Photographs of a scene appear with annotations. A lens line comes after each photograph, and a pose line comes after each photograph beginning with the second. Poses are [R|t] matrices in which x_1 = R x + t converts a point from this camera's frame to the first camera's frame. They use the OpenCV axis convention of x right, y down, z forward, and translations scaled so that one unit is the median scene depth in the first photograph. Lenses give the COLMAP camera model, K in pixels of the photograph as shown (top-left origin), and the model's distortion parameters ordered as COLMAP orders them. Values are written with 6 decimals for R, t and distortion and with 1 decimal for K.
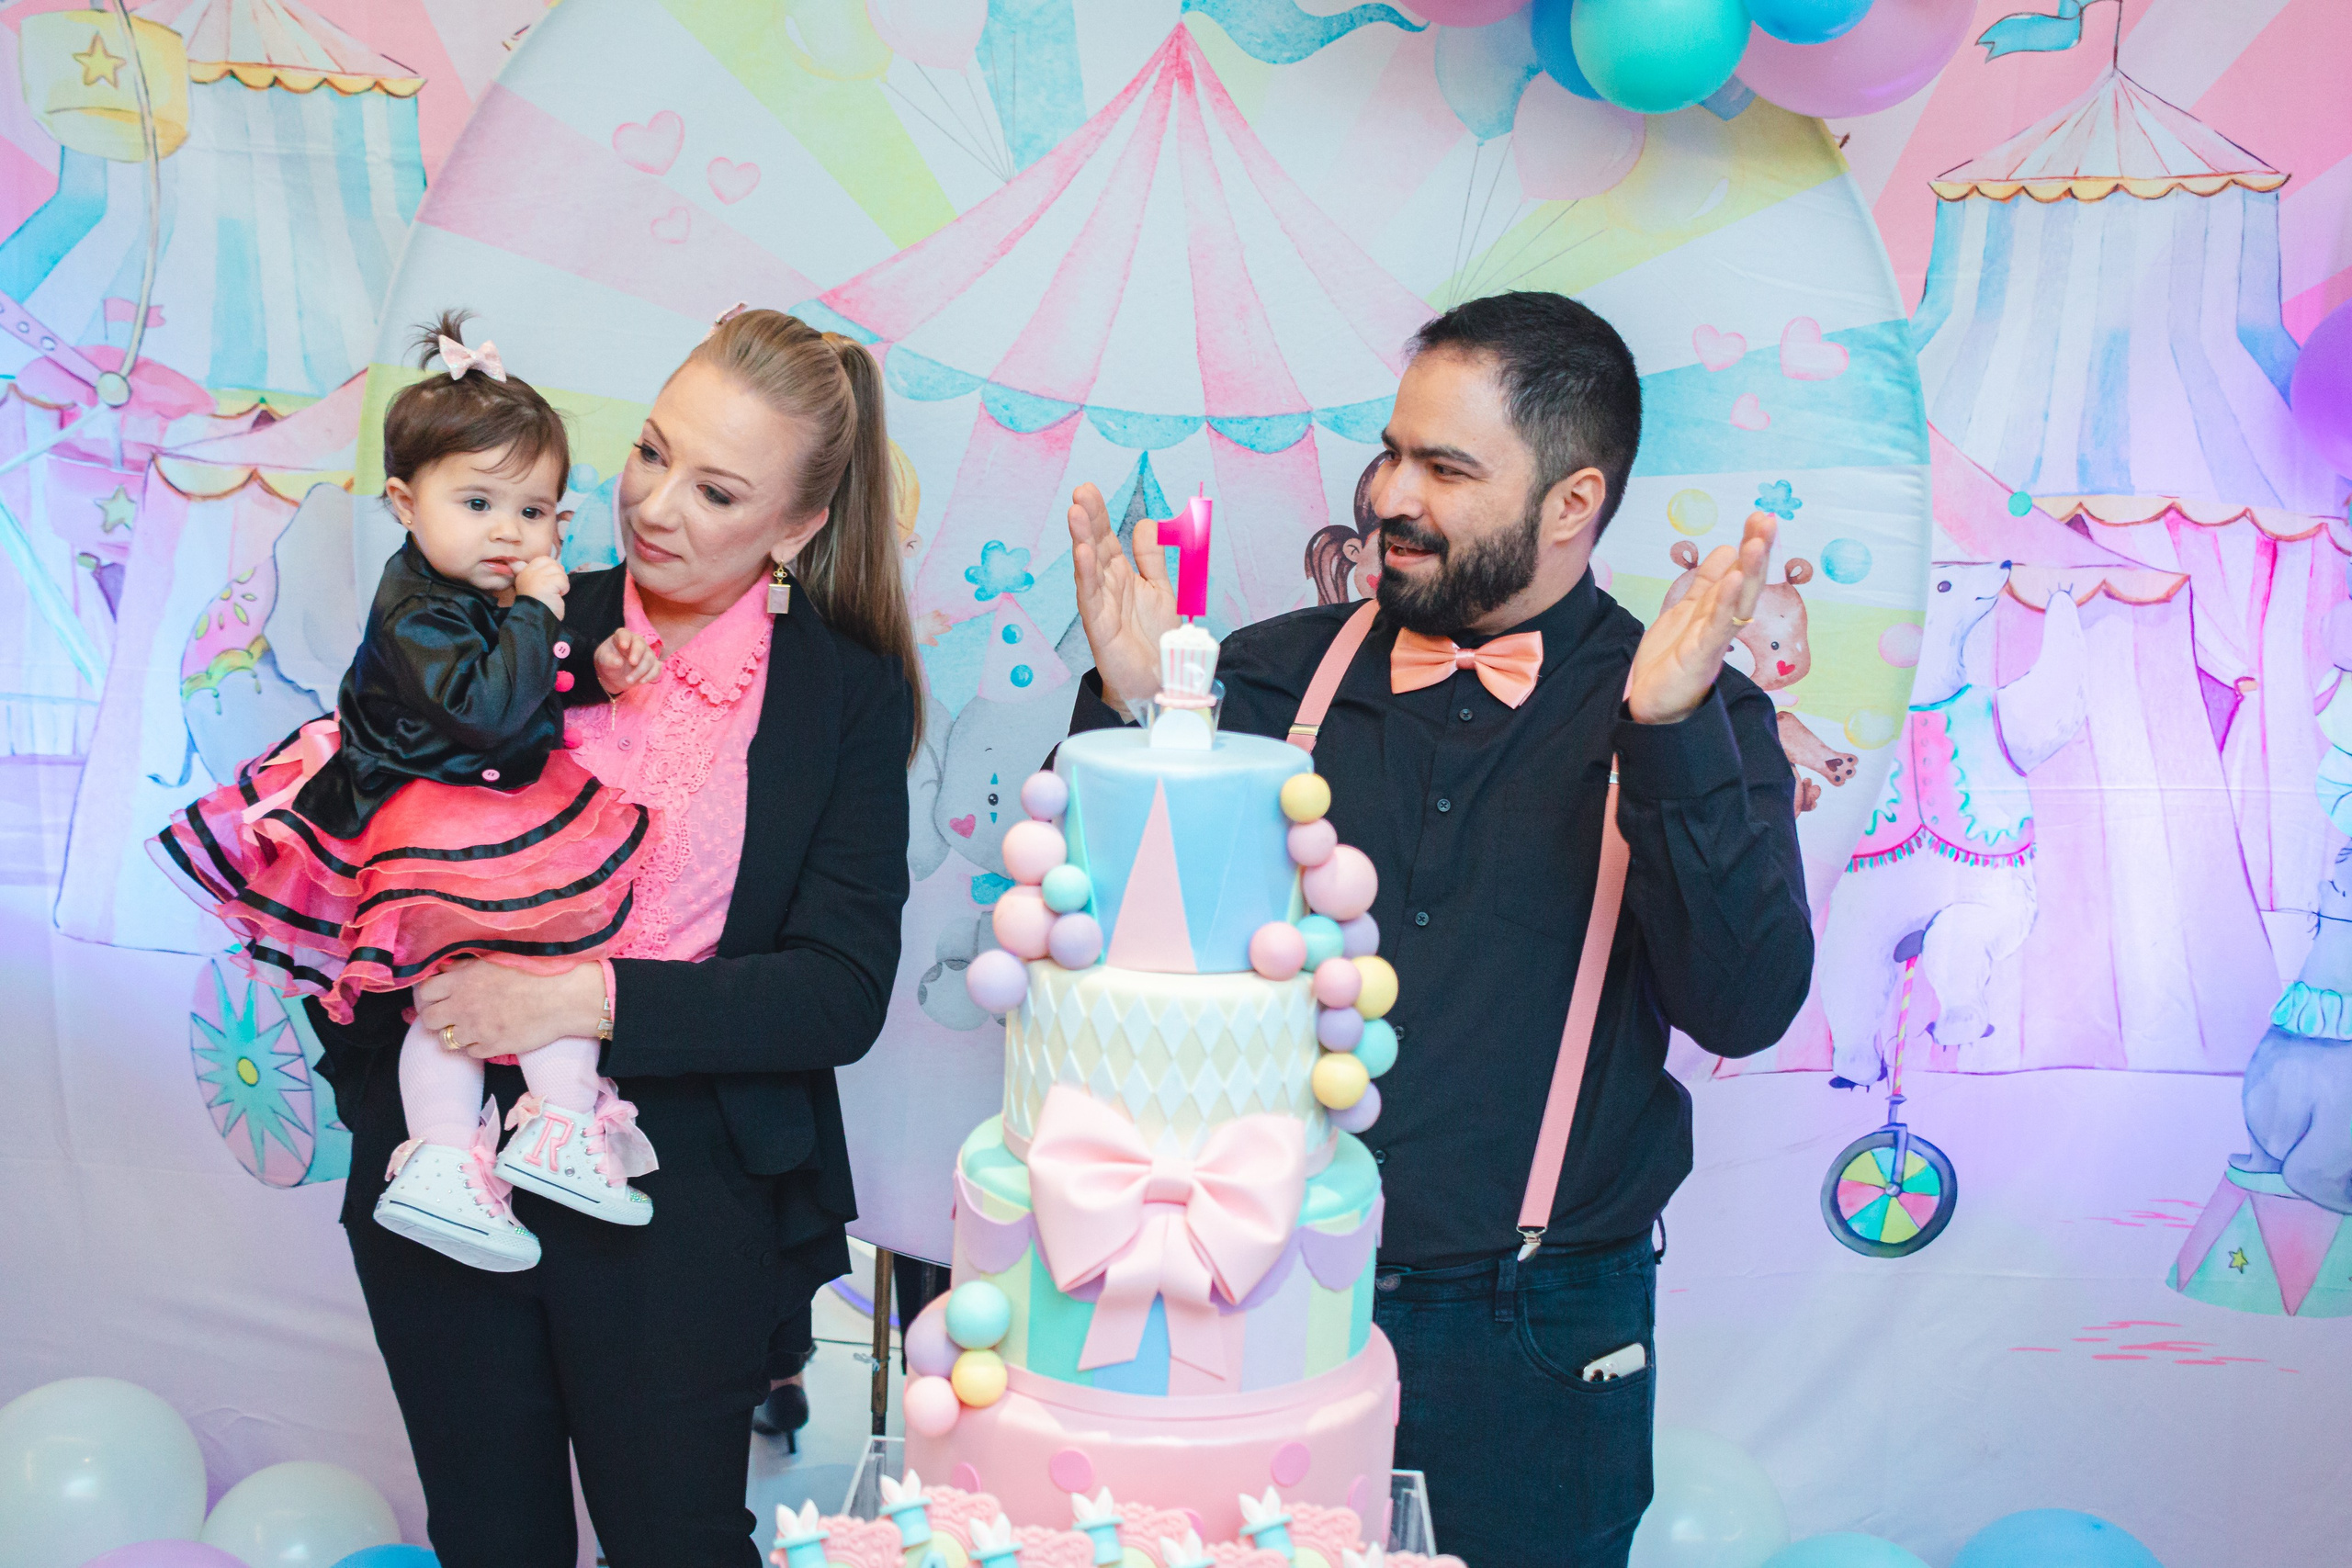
lens RADIAL K [[2621.6, 0, 1166.8], [0, 2621.6, 812.8], [0, 0, 1]] dist [-0.003743, 0.042763]
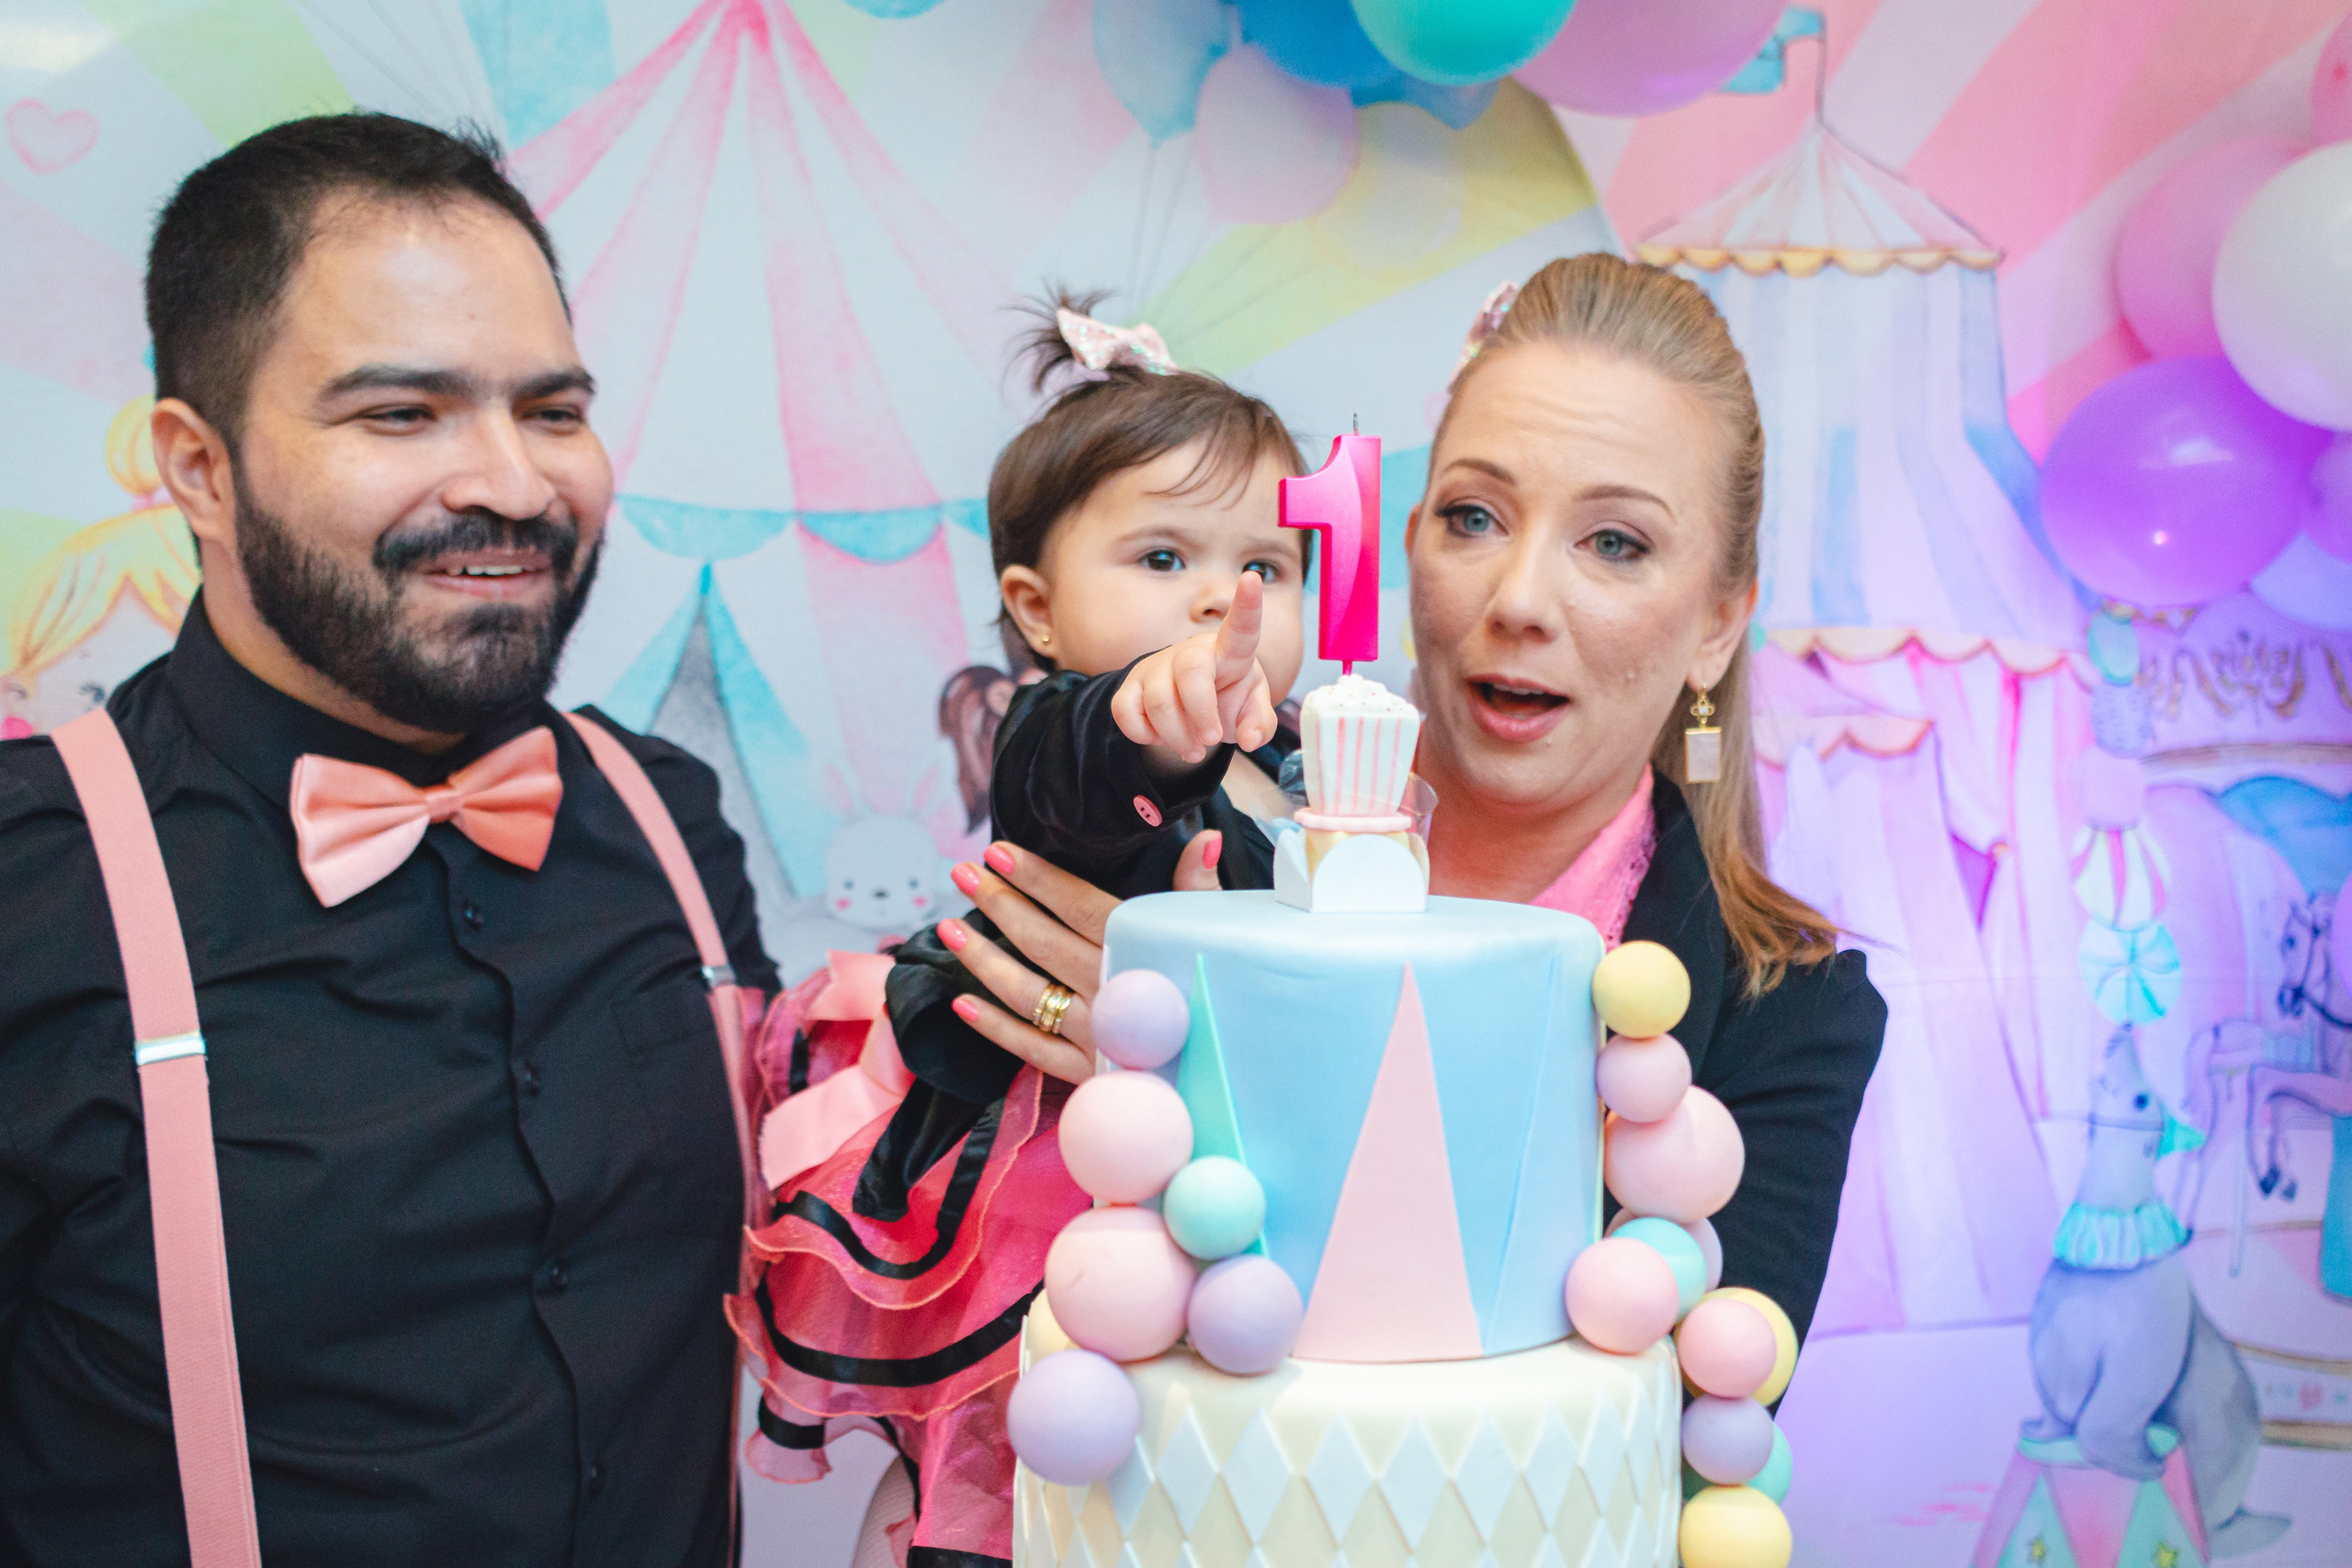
lens RADIAL K [[2625.2, 0, 1183.2], [0, 2625.2, 795.2], [0, 0, 1]] dist [0.003263, 0.013614]
pose [[0.943920, -0.033277, 0.328492, -0.118864], [0.070627, 0.992230, -0.102429, 0.001762], [-0.322531, 0.119885, 0.938936, 0.321907]]
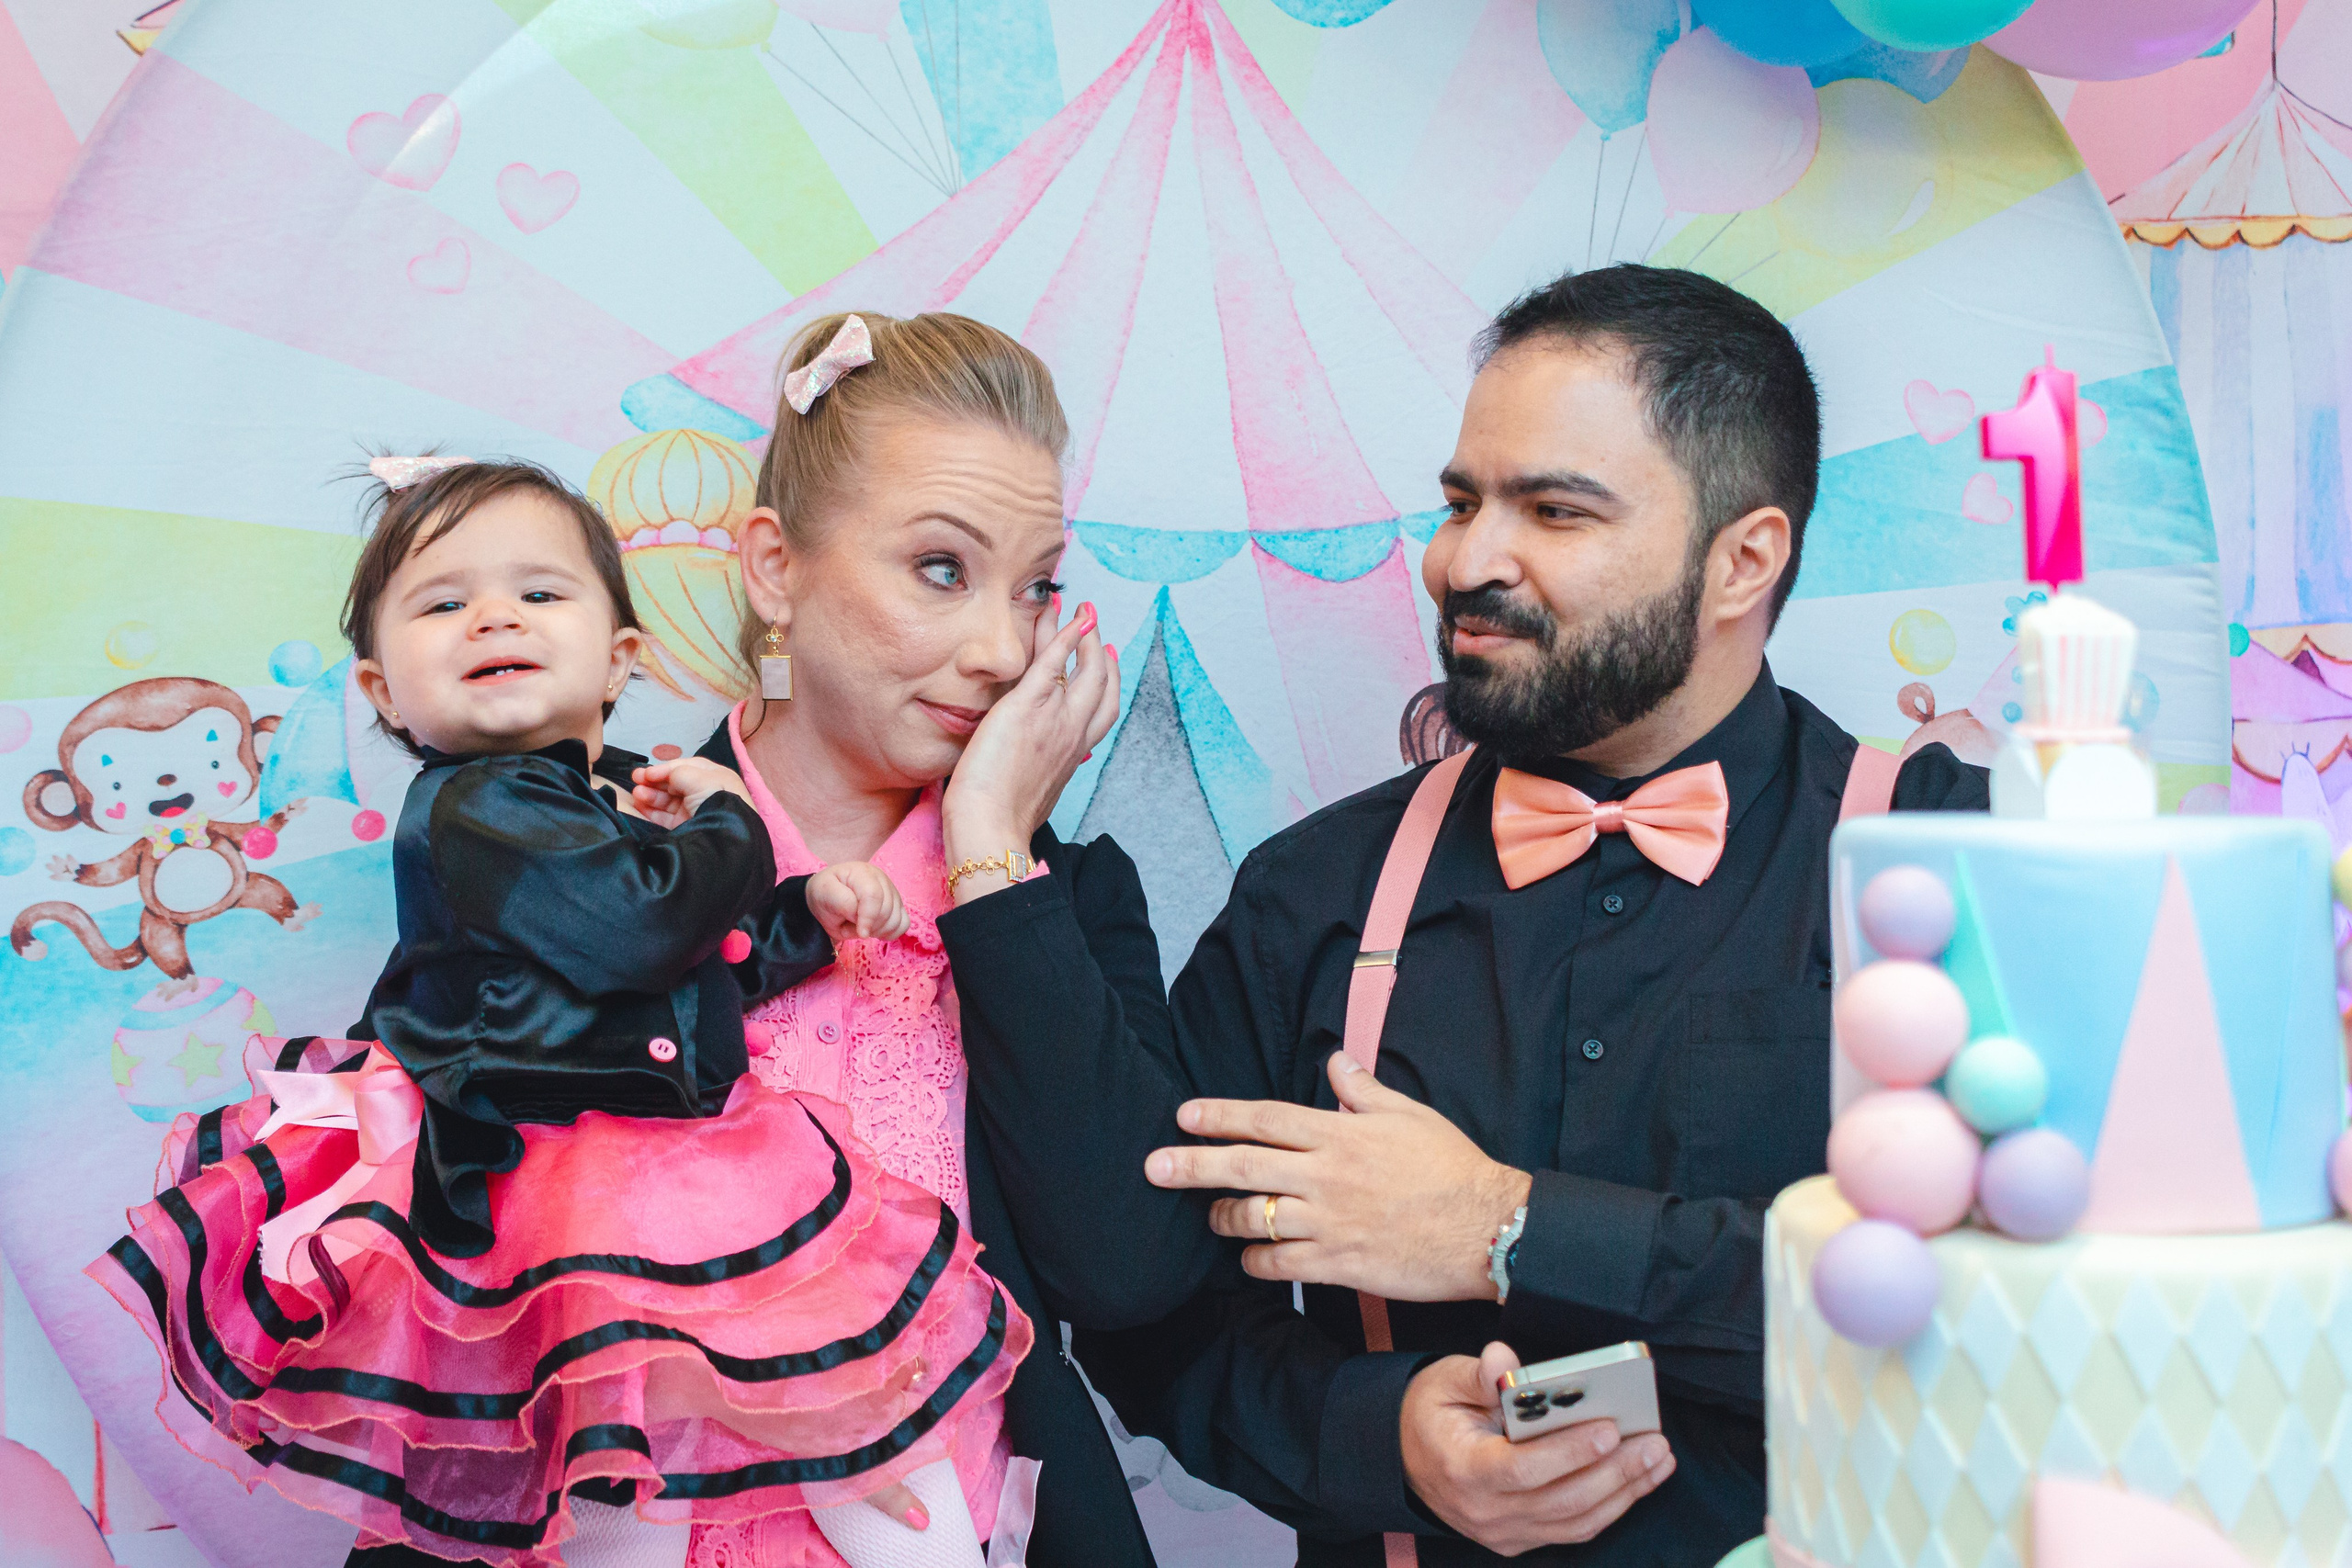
lens RADIAL K [[3018.8, 0, 1040.7], [0, 3018.8, 674.2], [0, 0, 1]] dist [-0.002163, 0.052550]
pose [[0.974907, -0.042874, 0.218444, -0.206756], [0.085733, 0.977899, -0.190690, 0.028037], [-0.205440, 0.204633, 0.957037, 0.271979]]
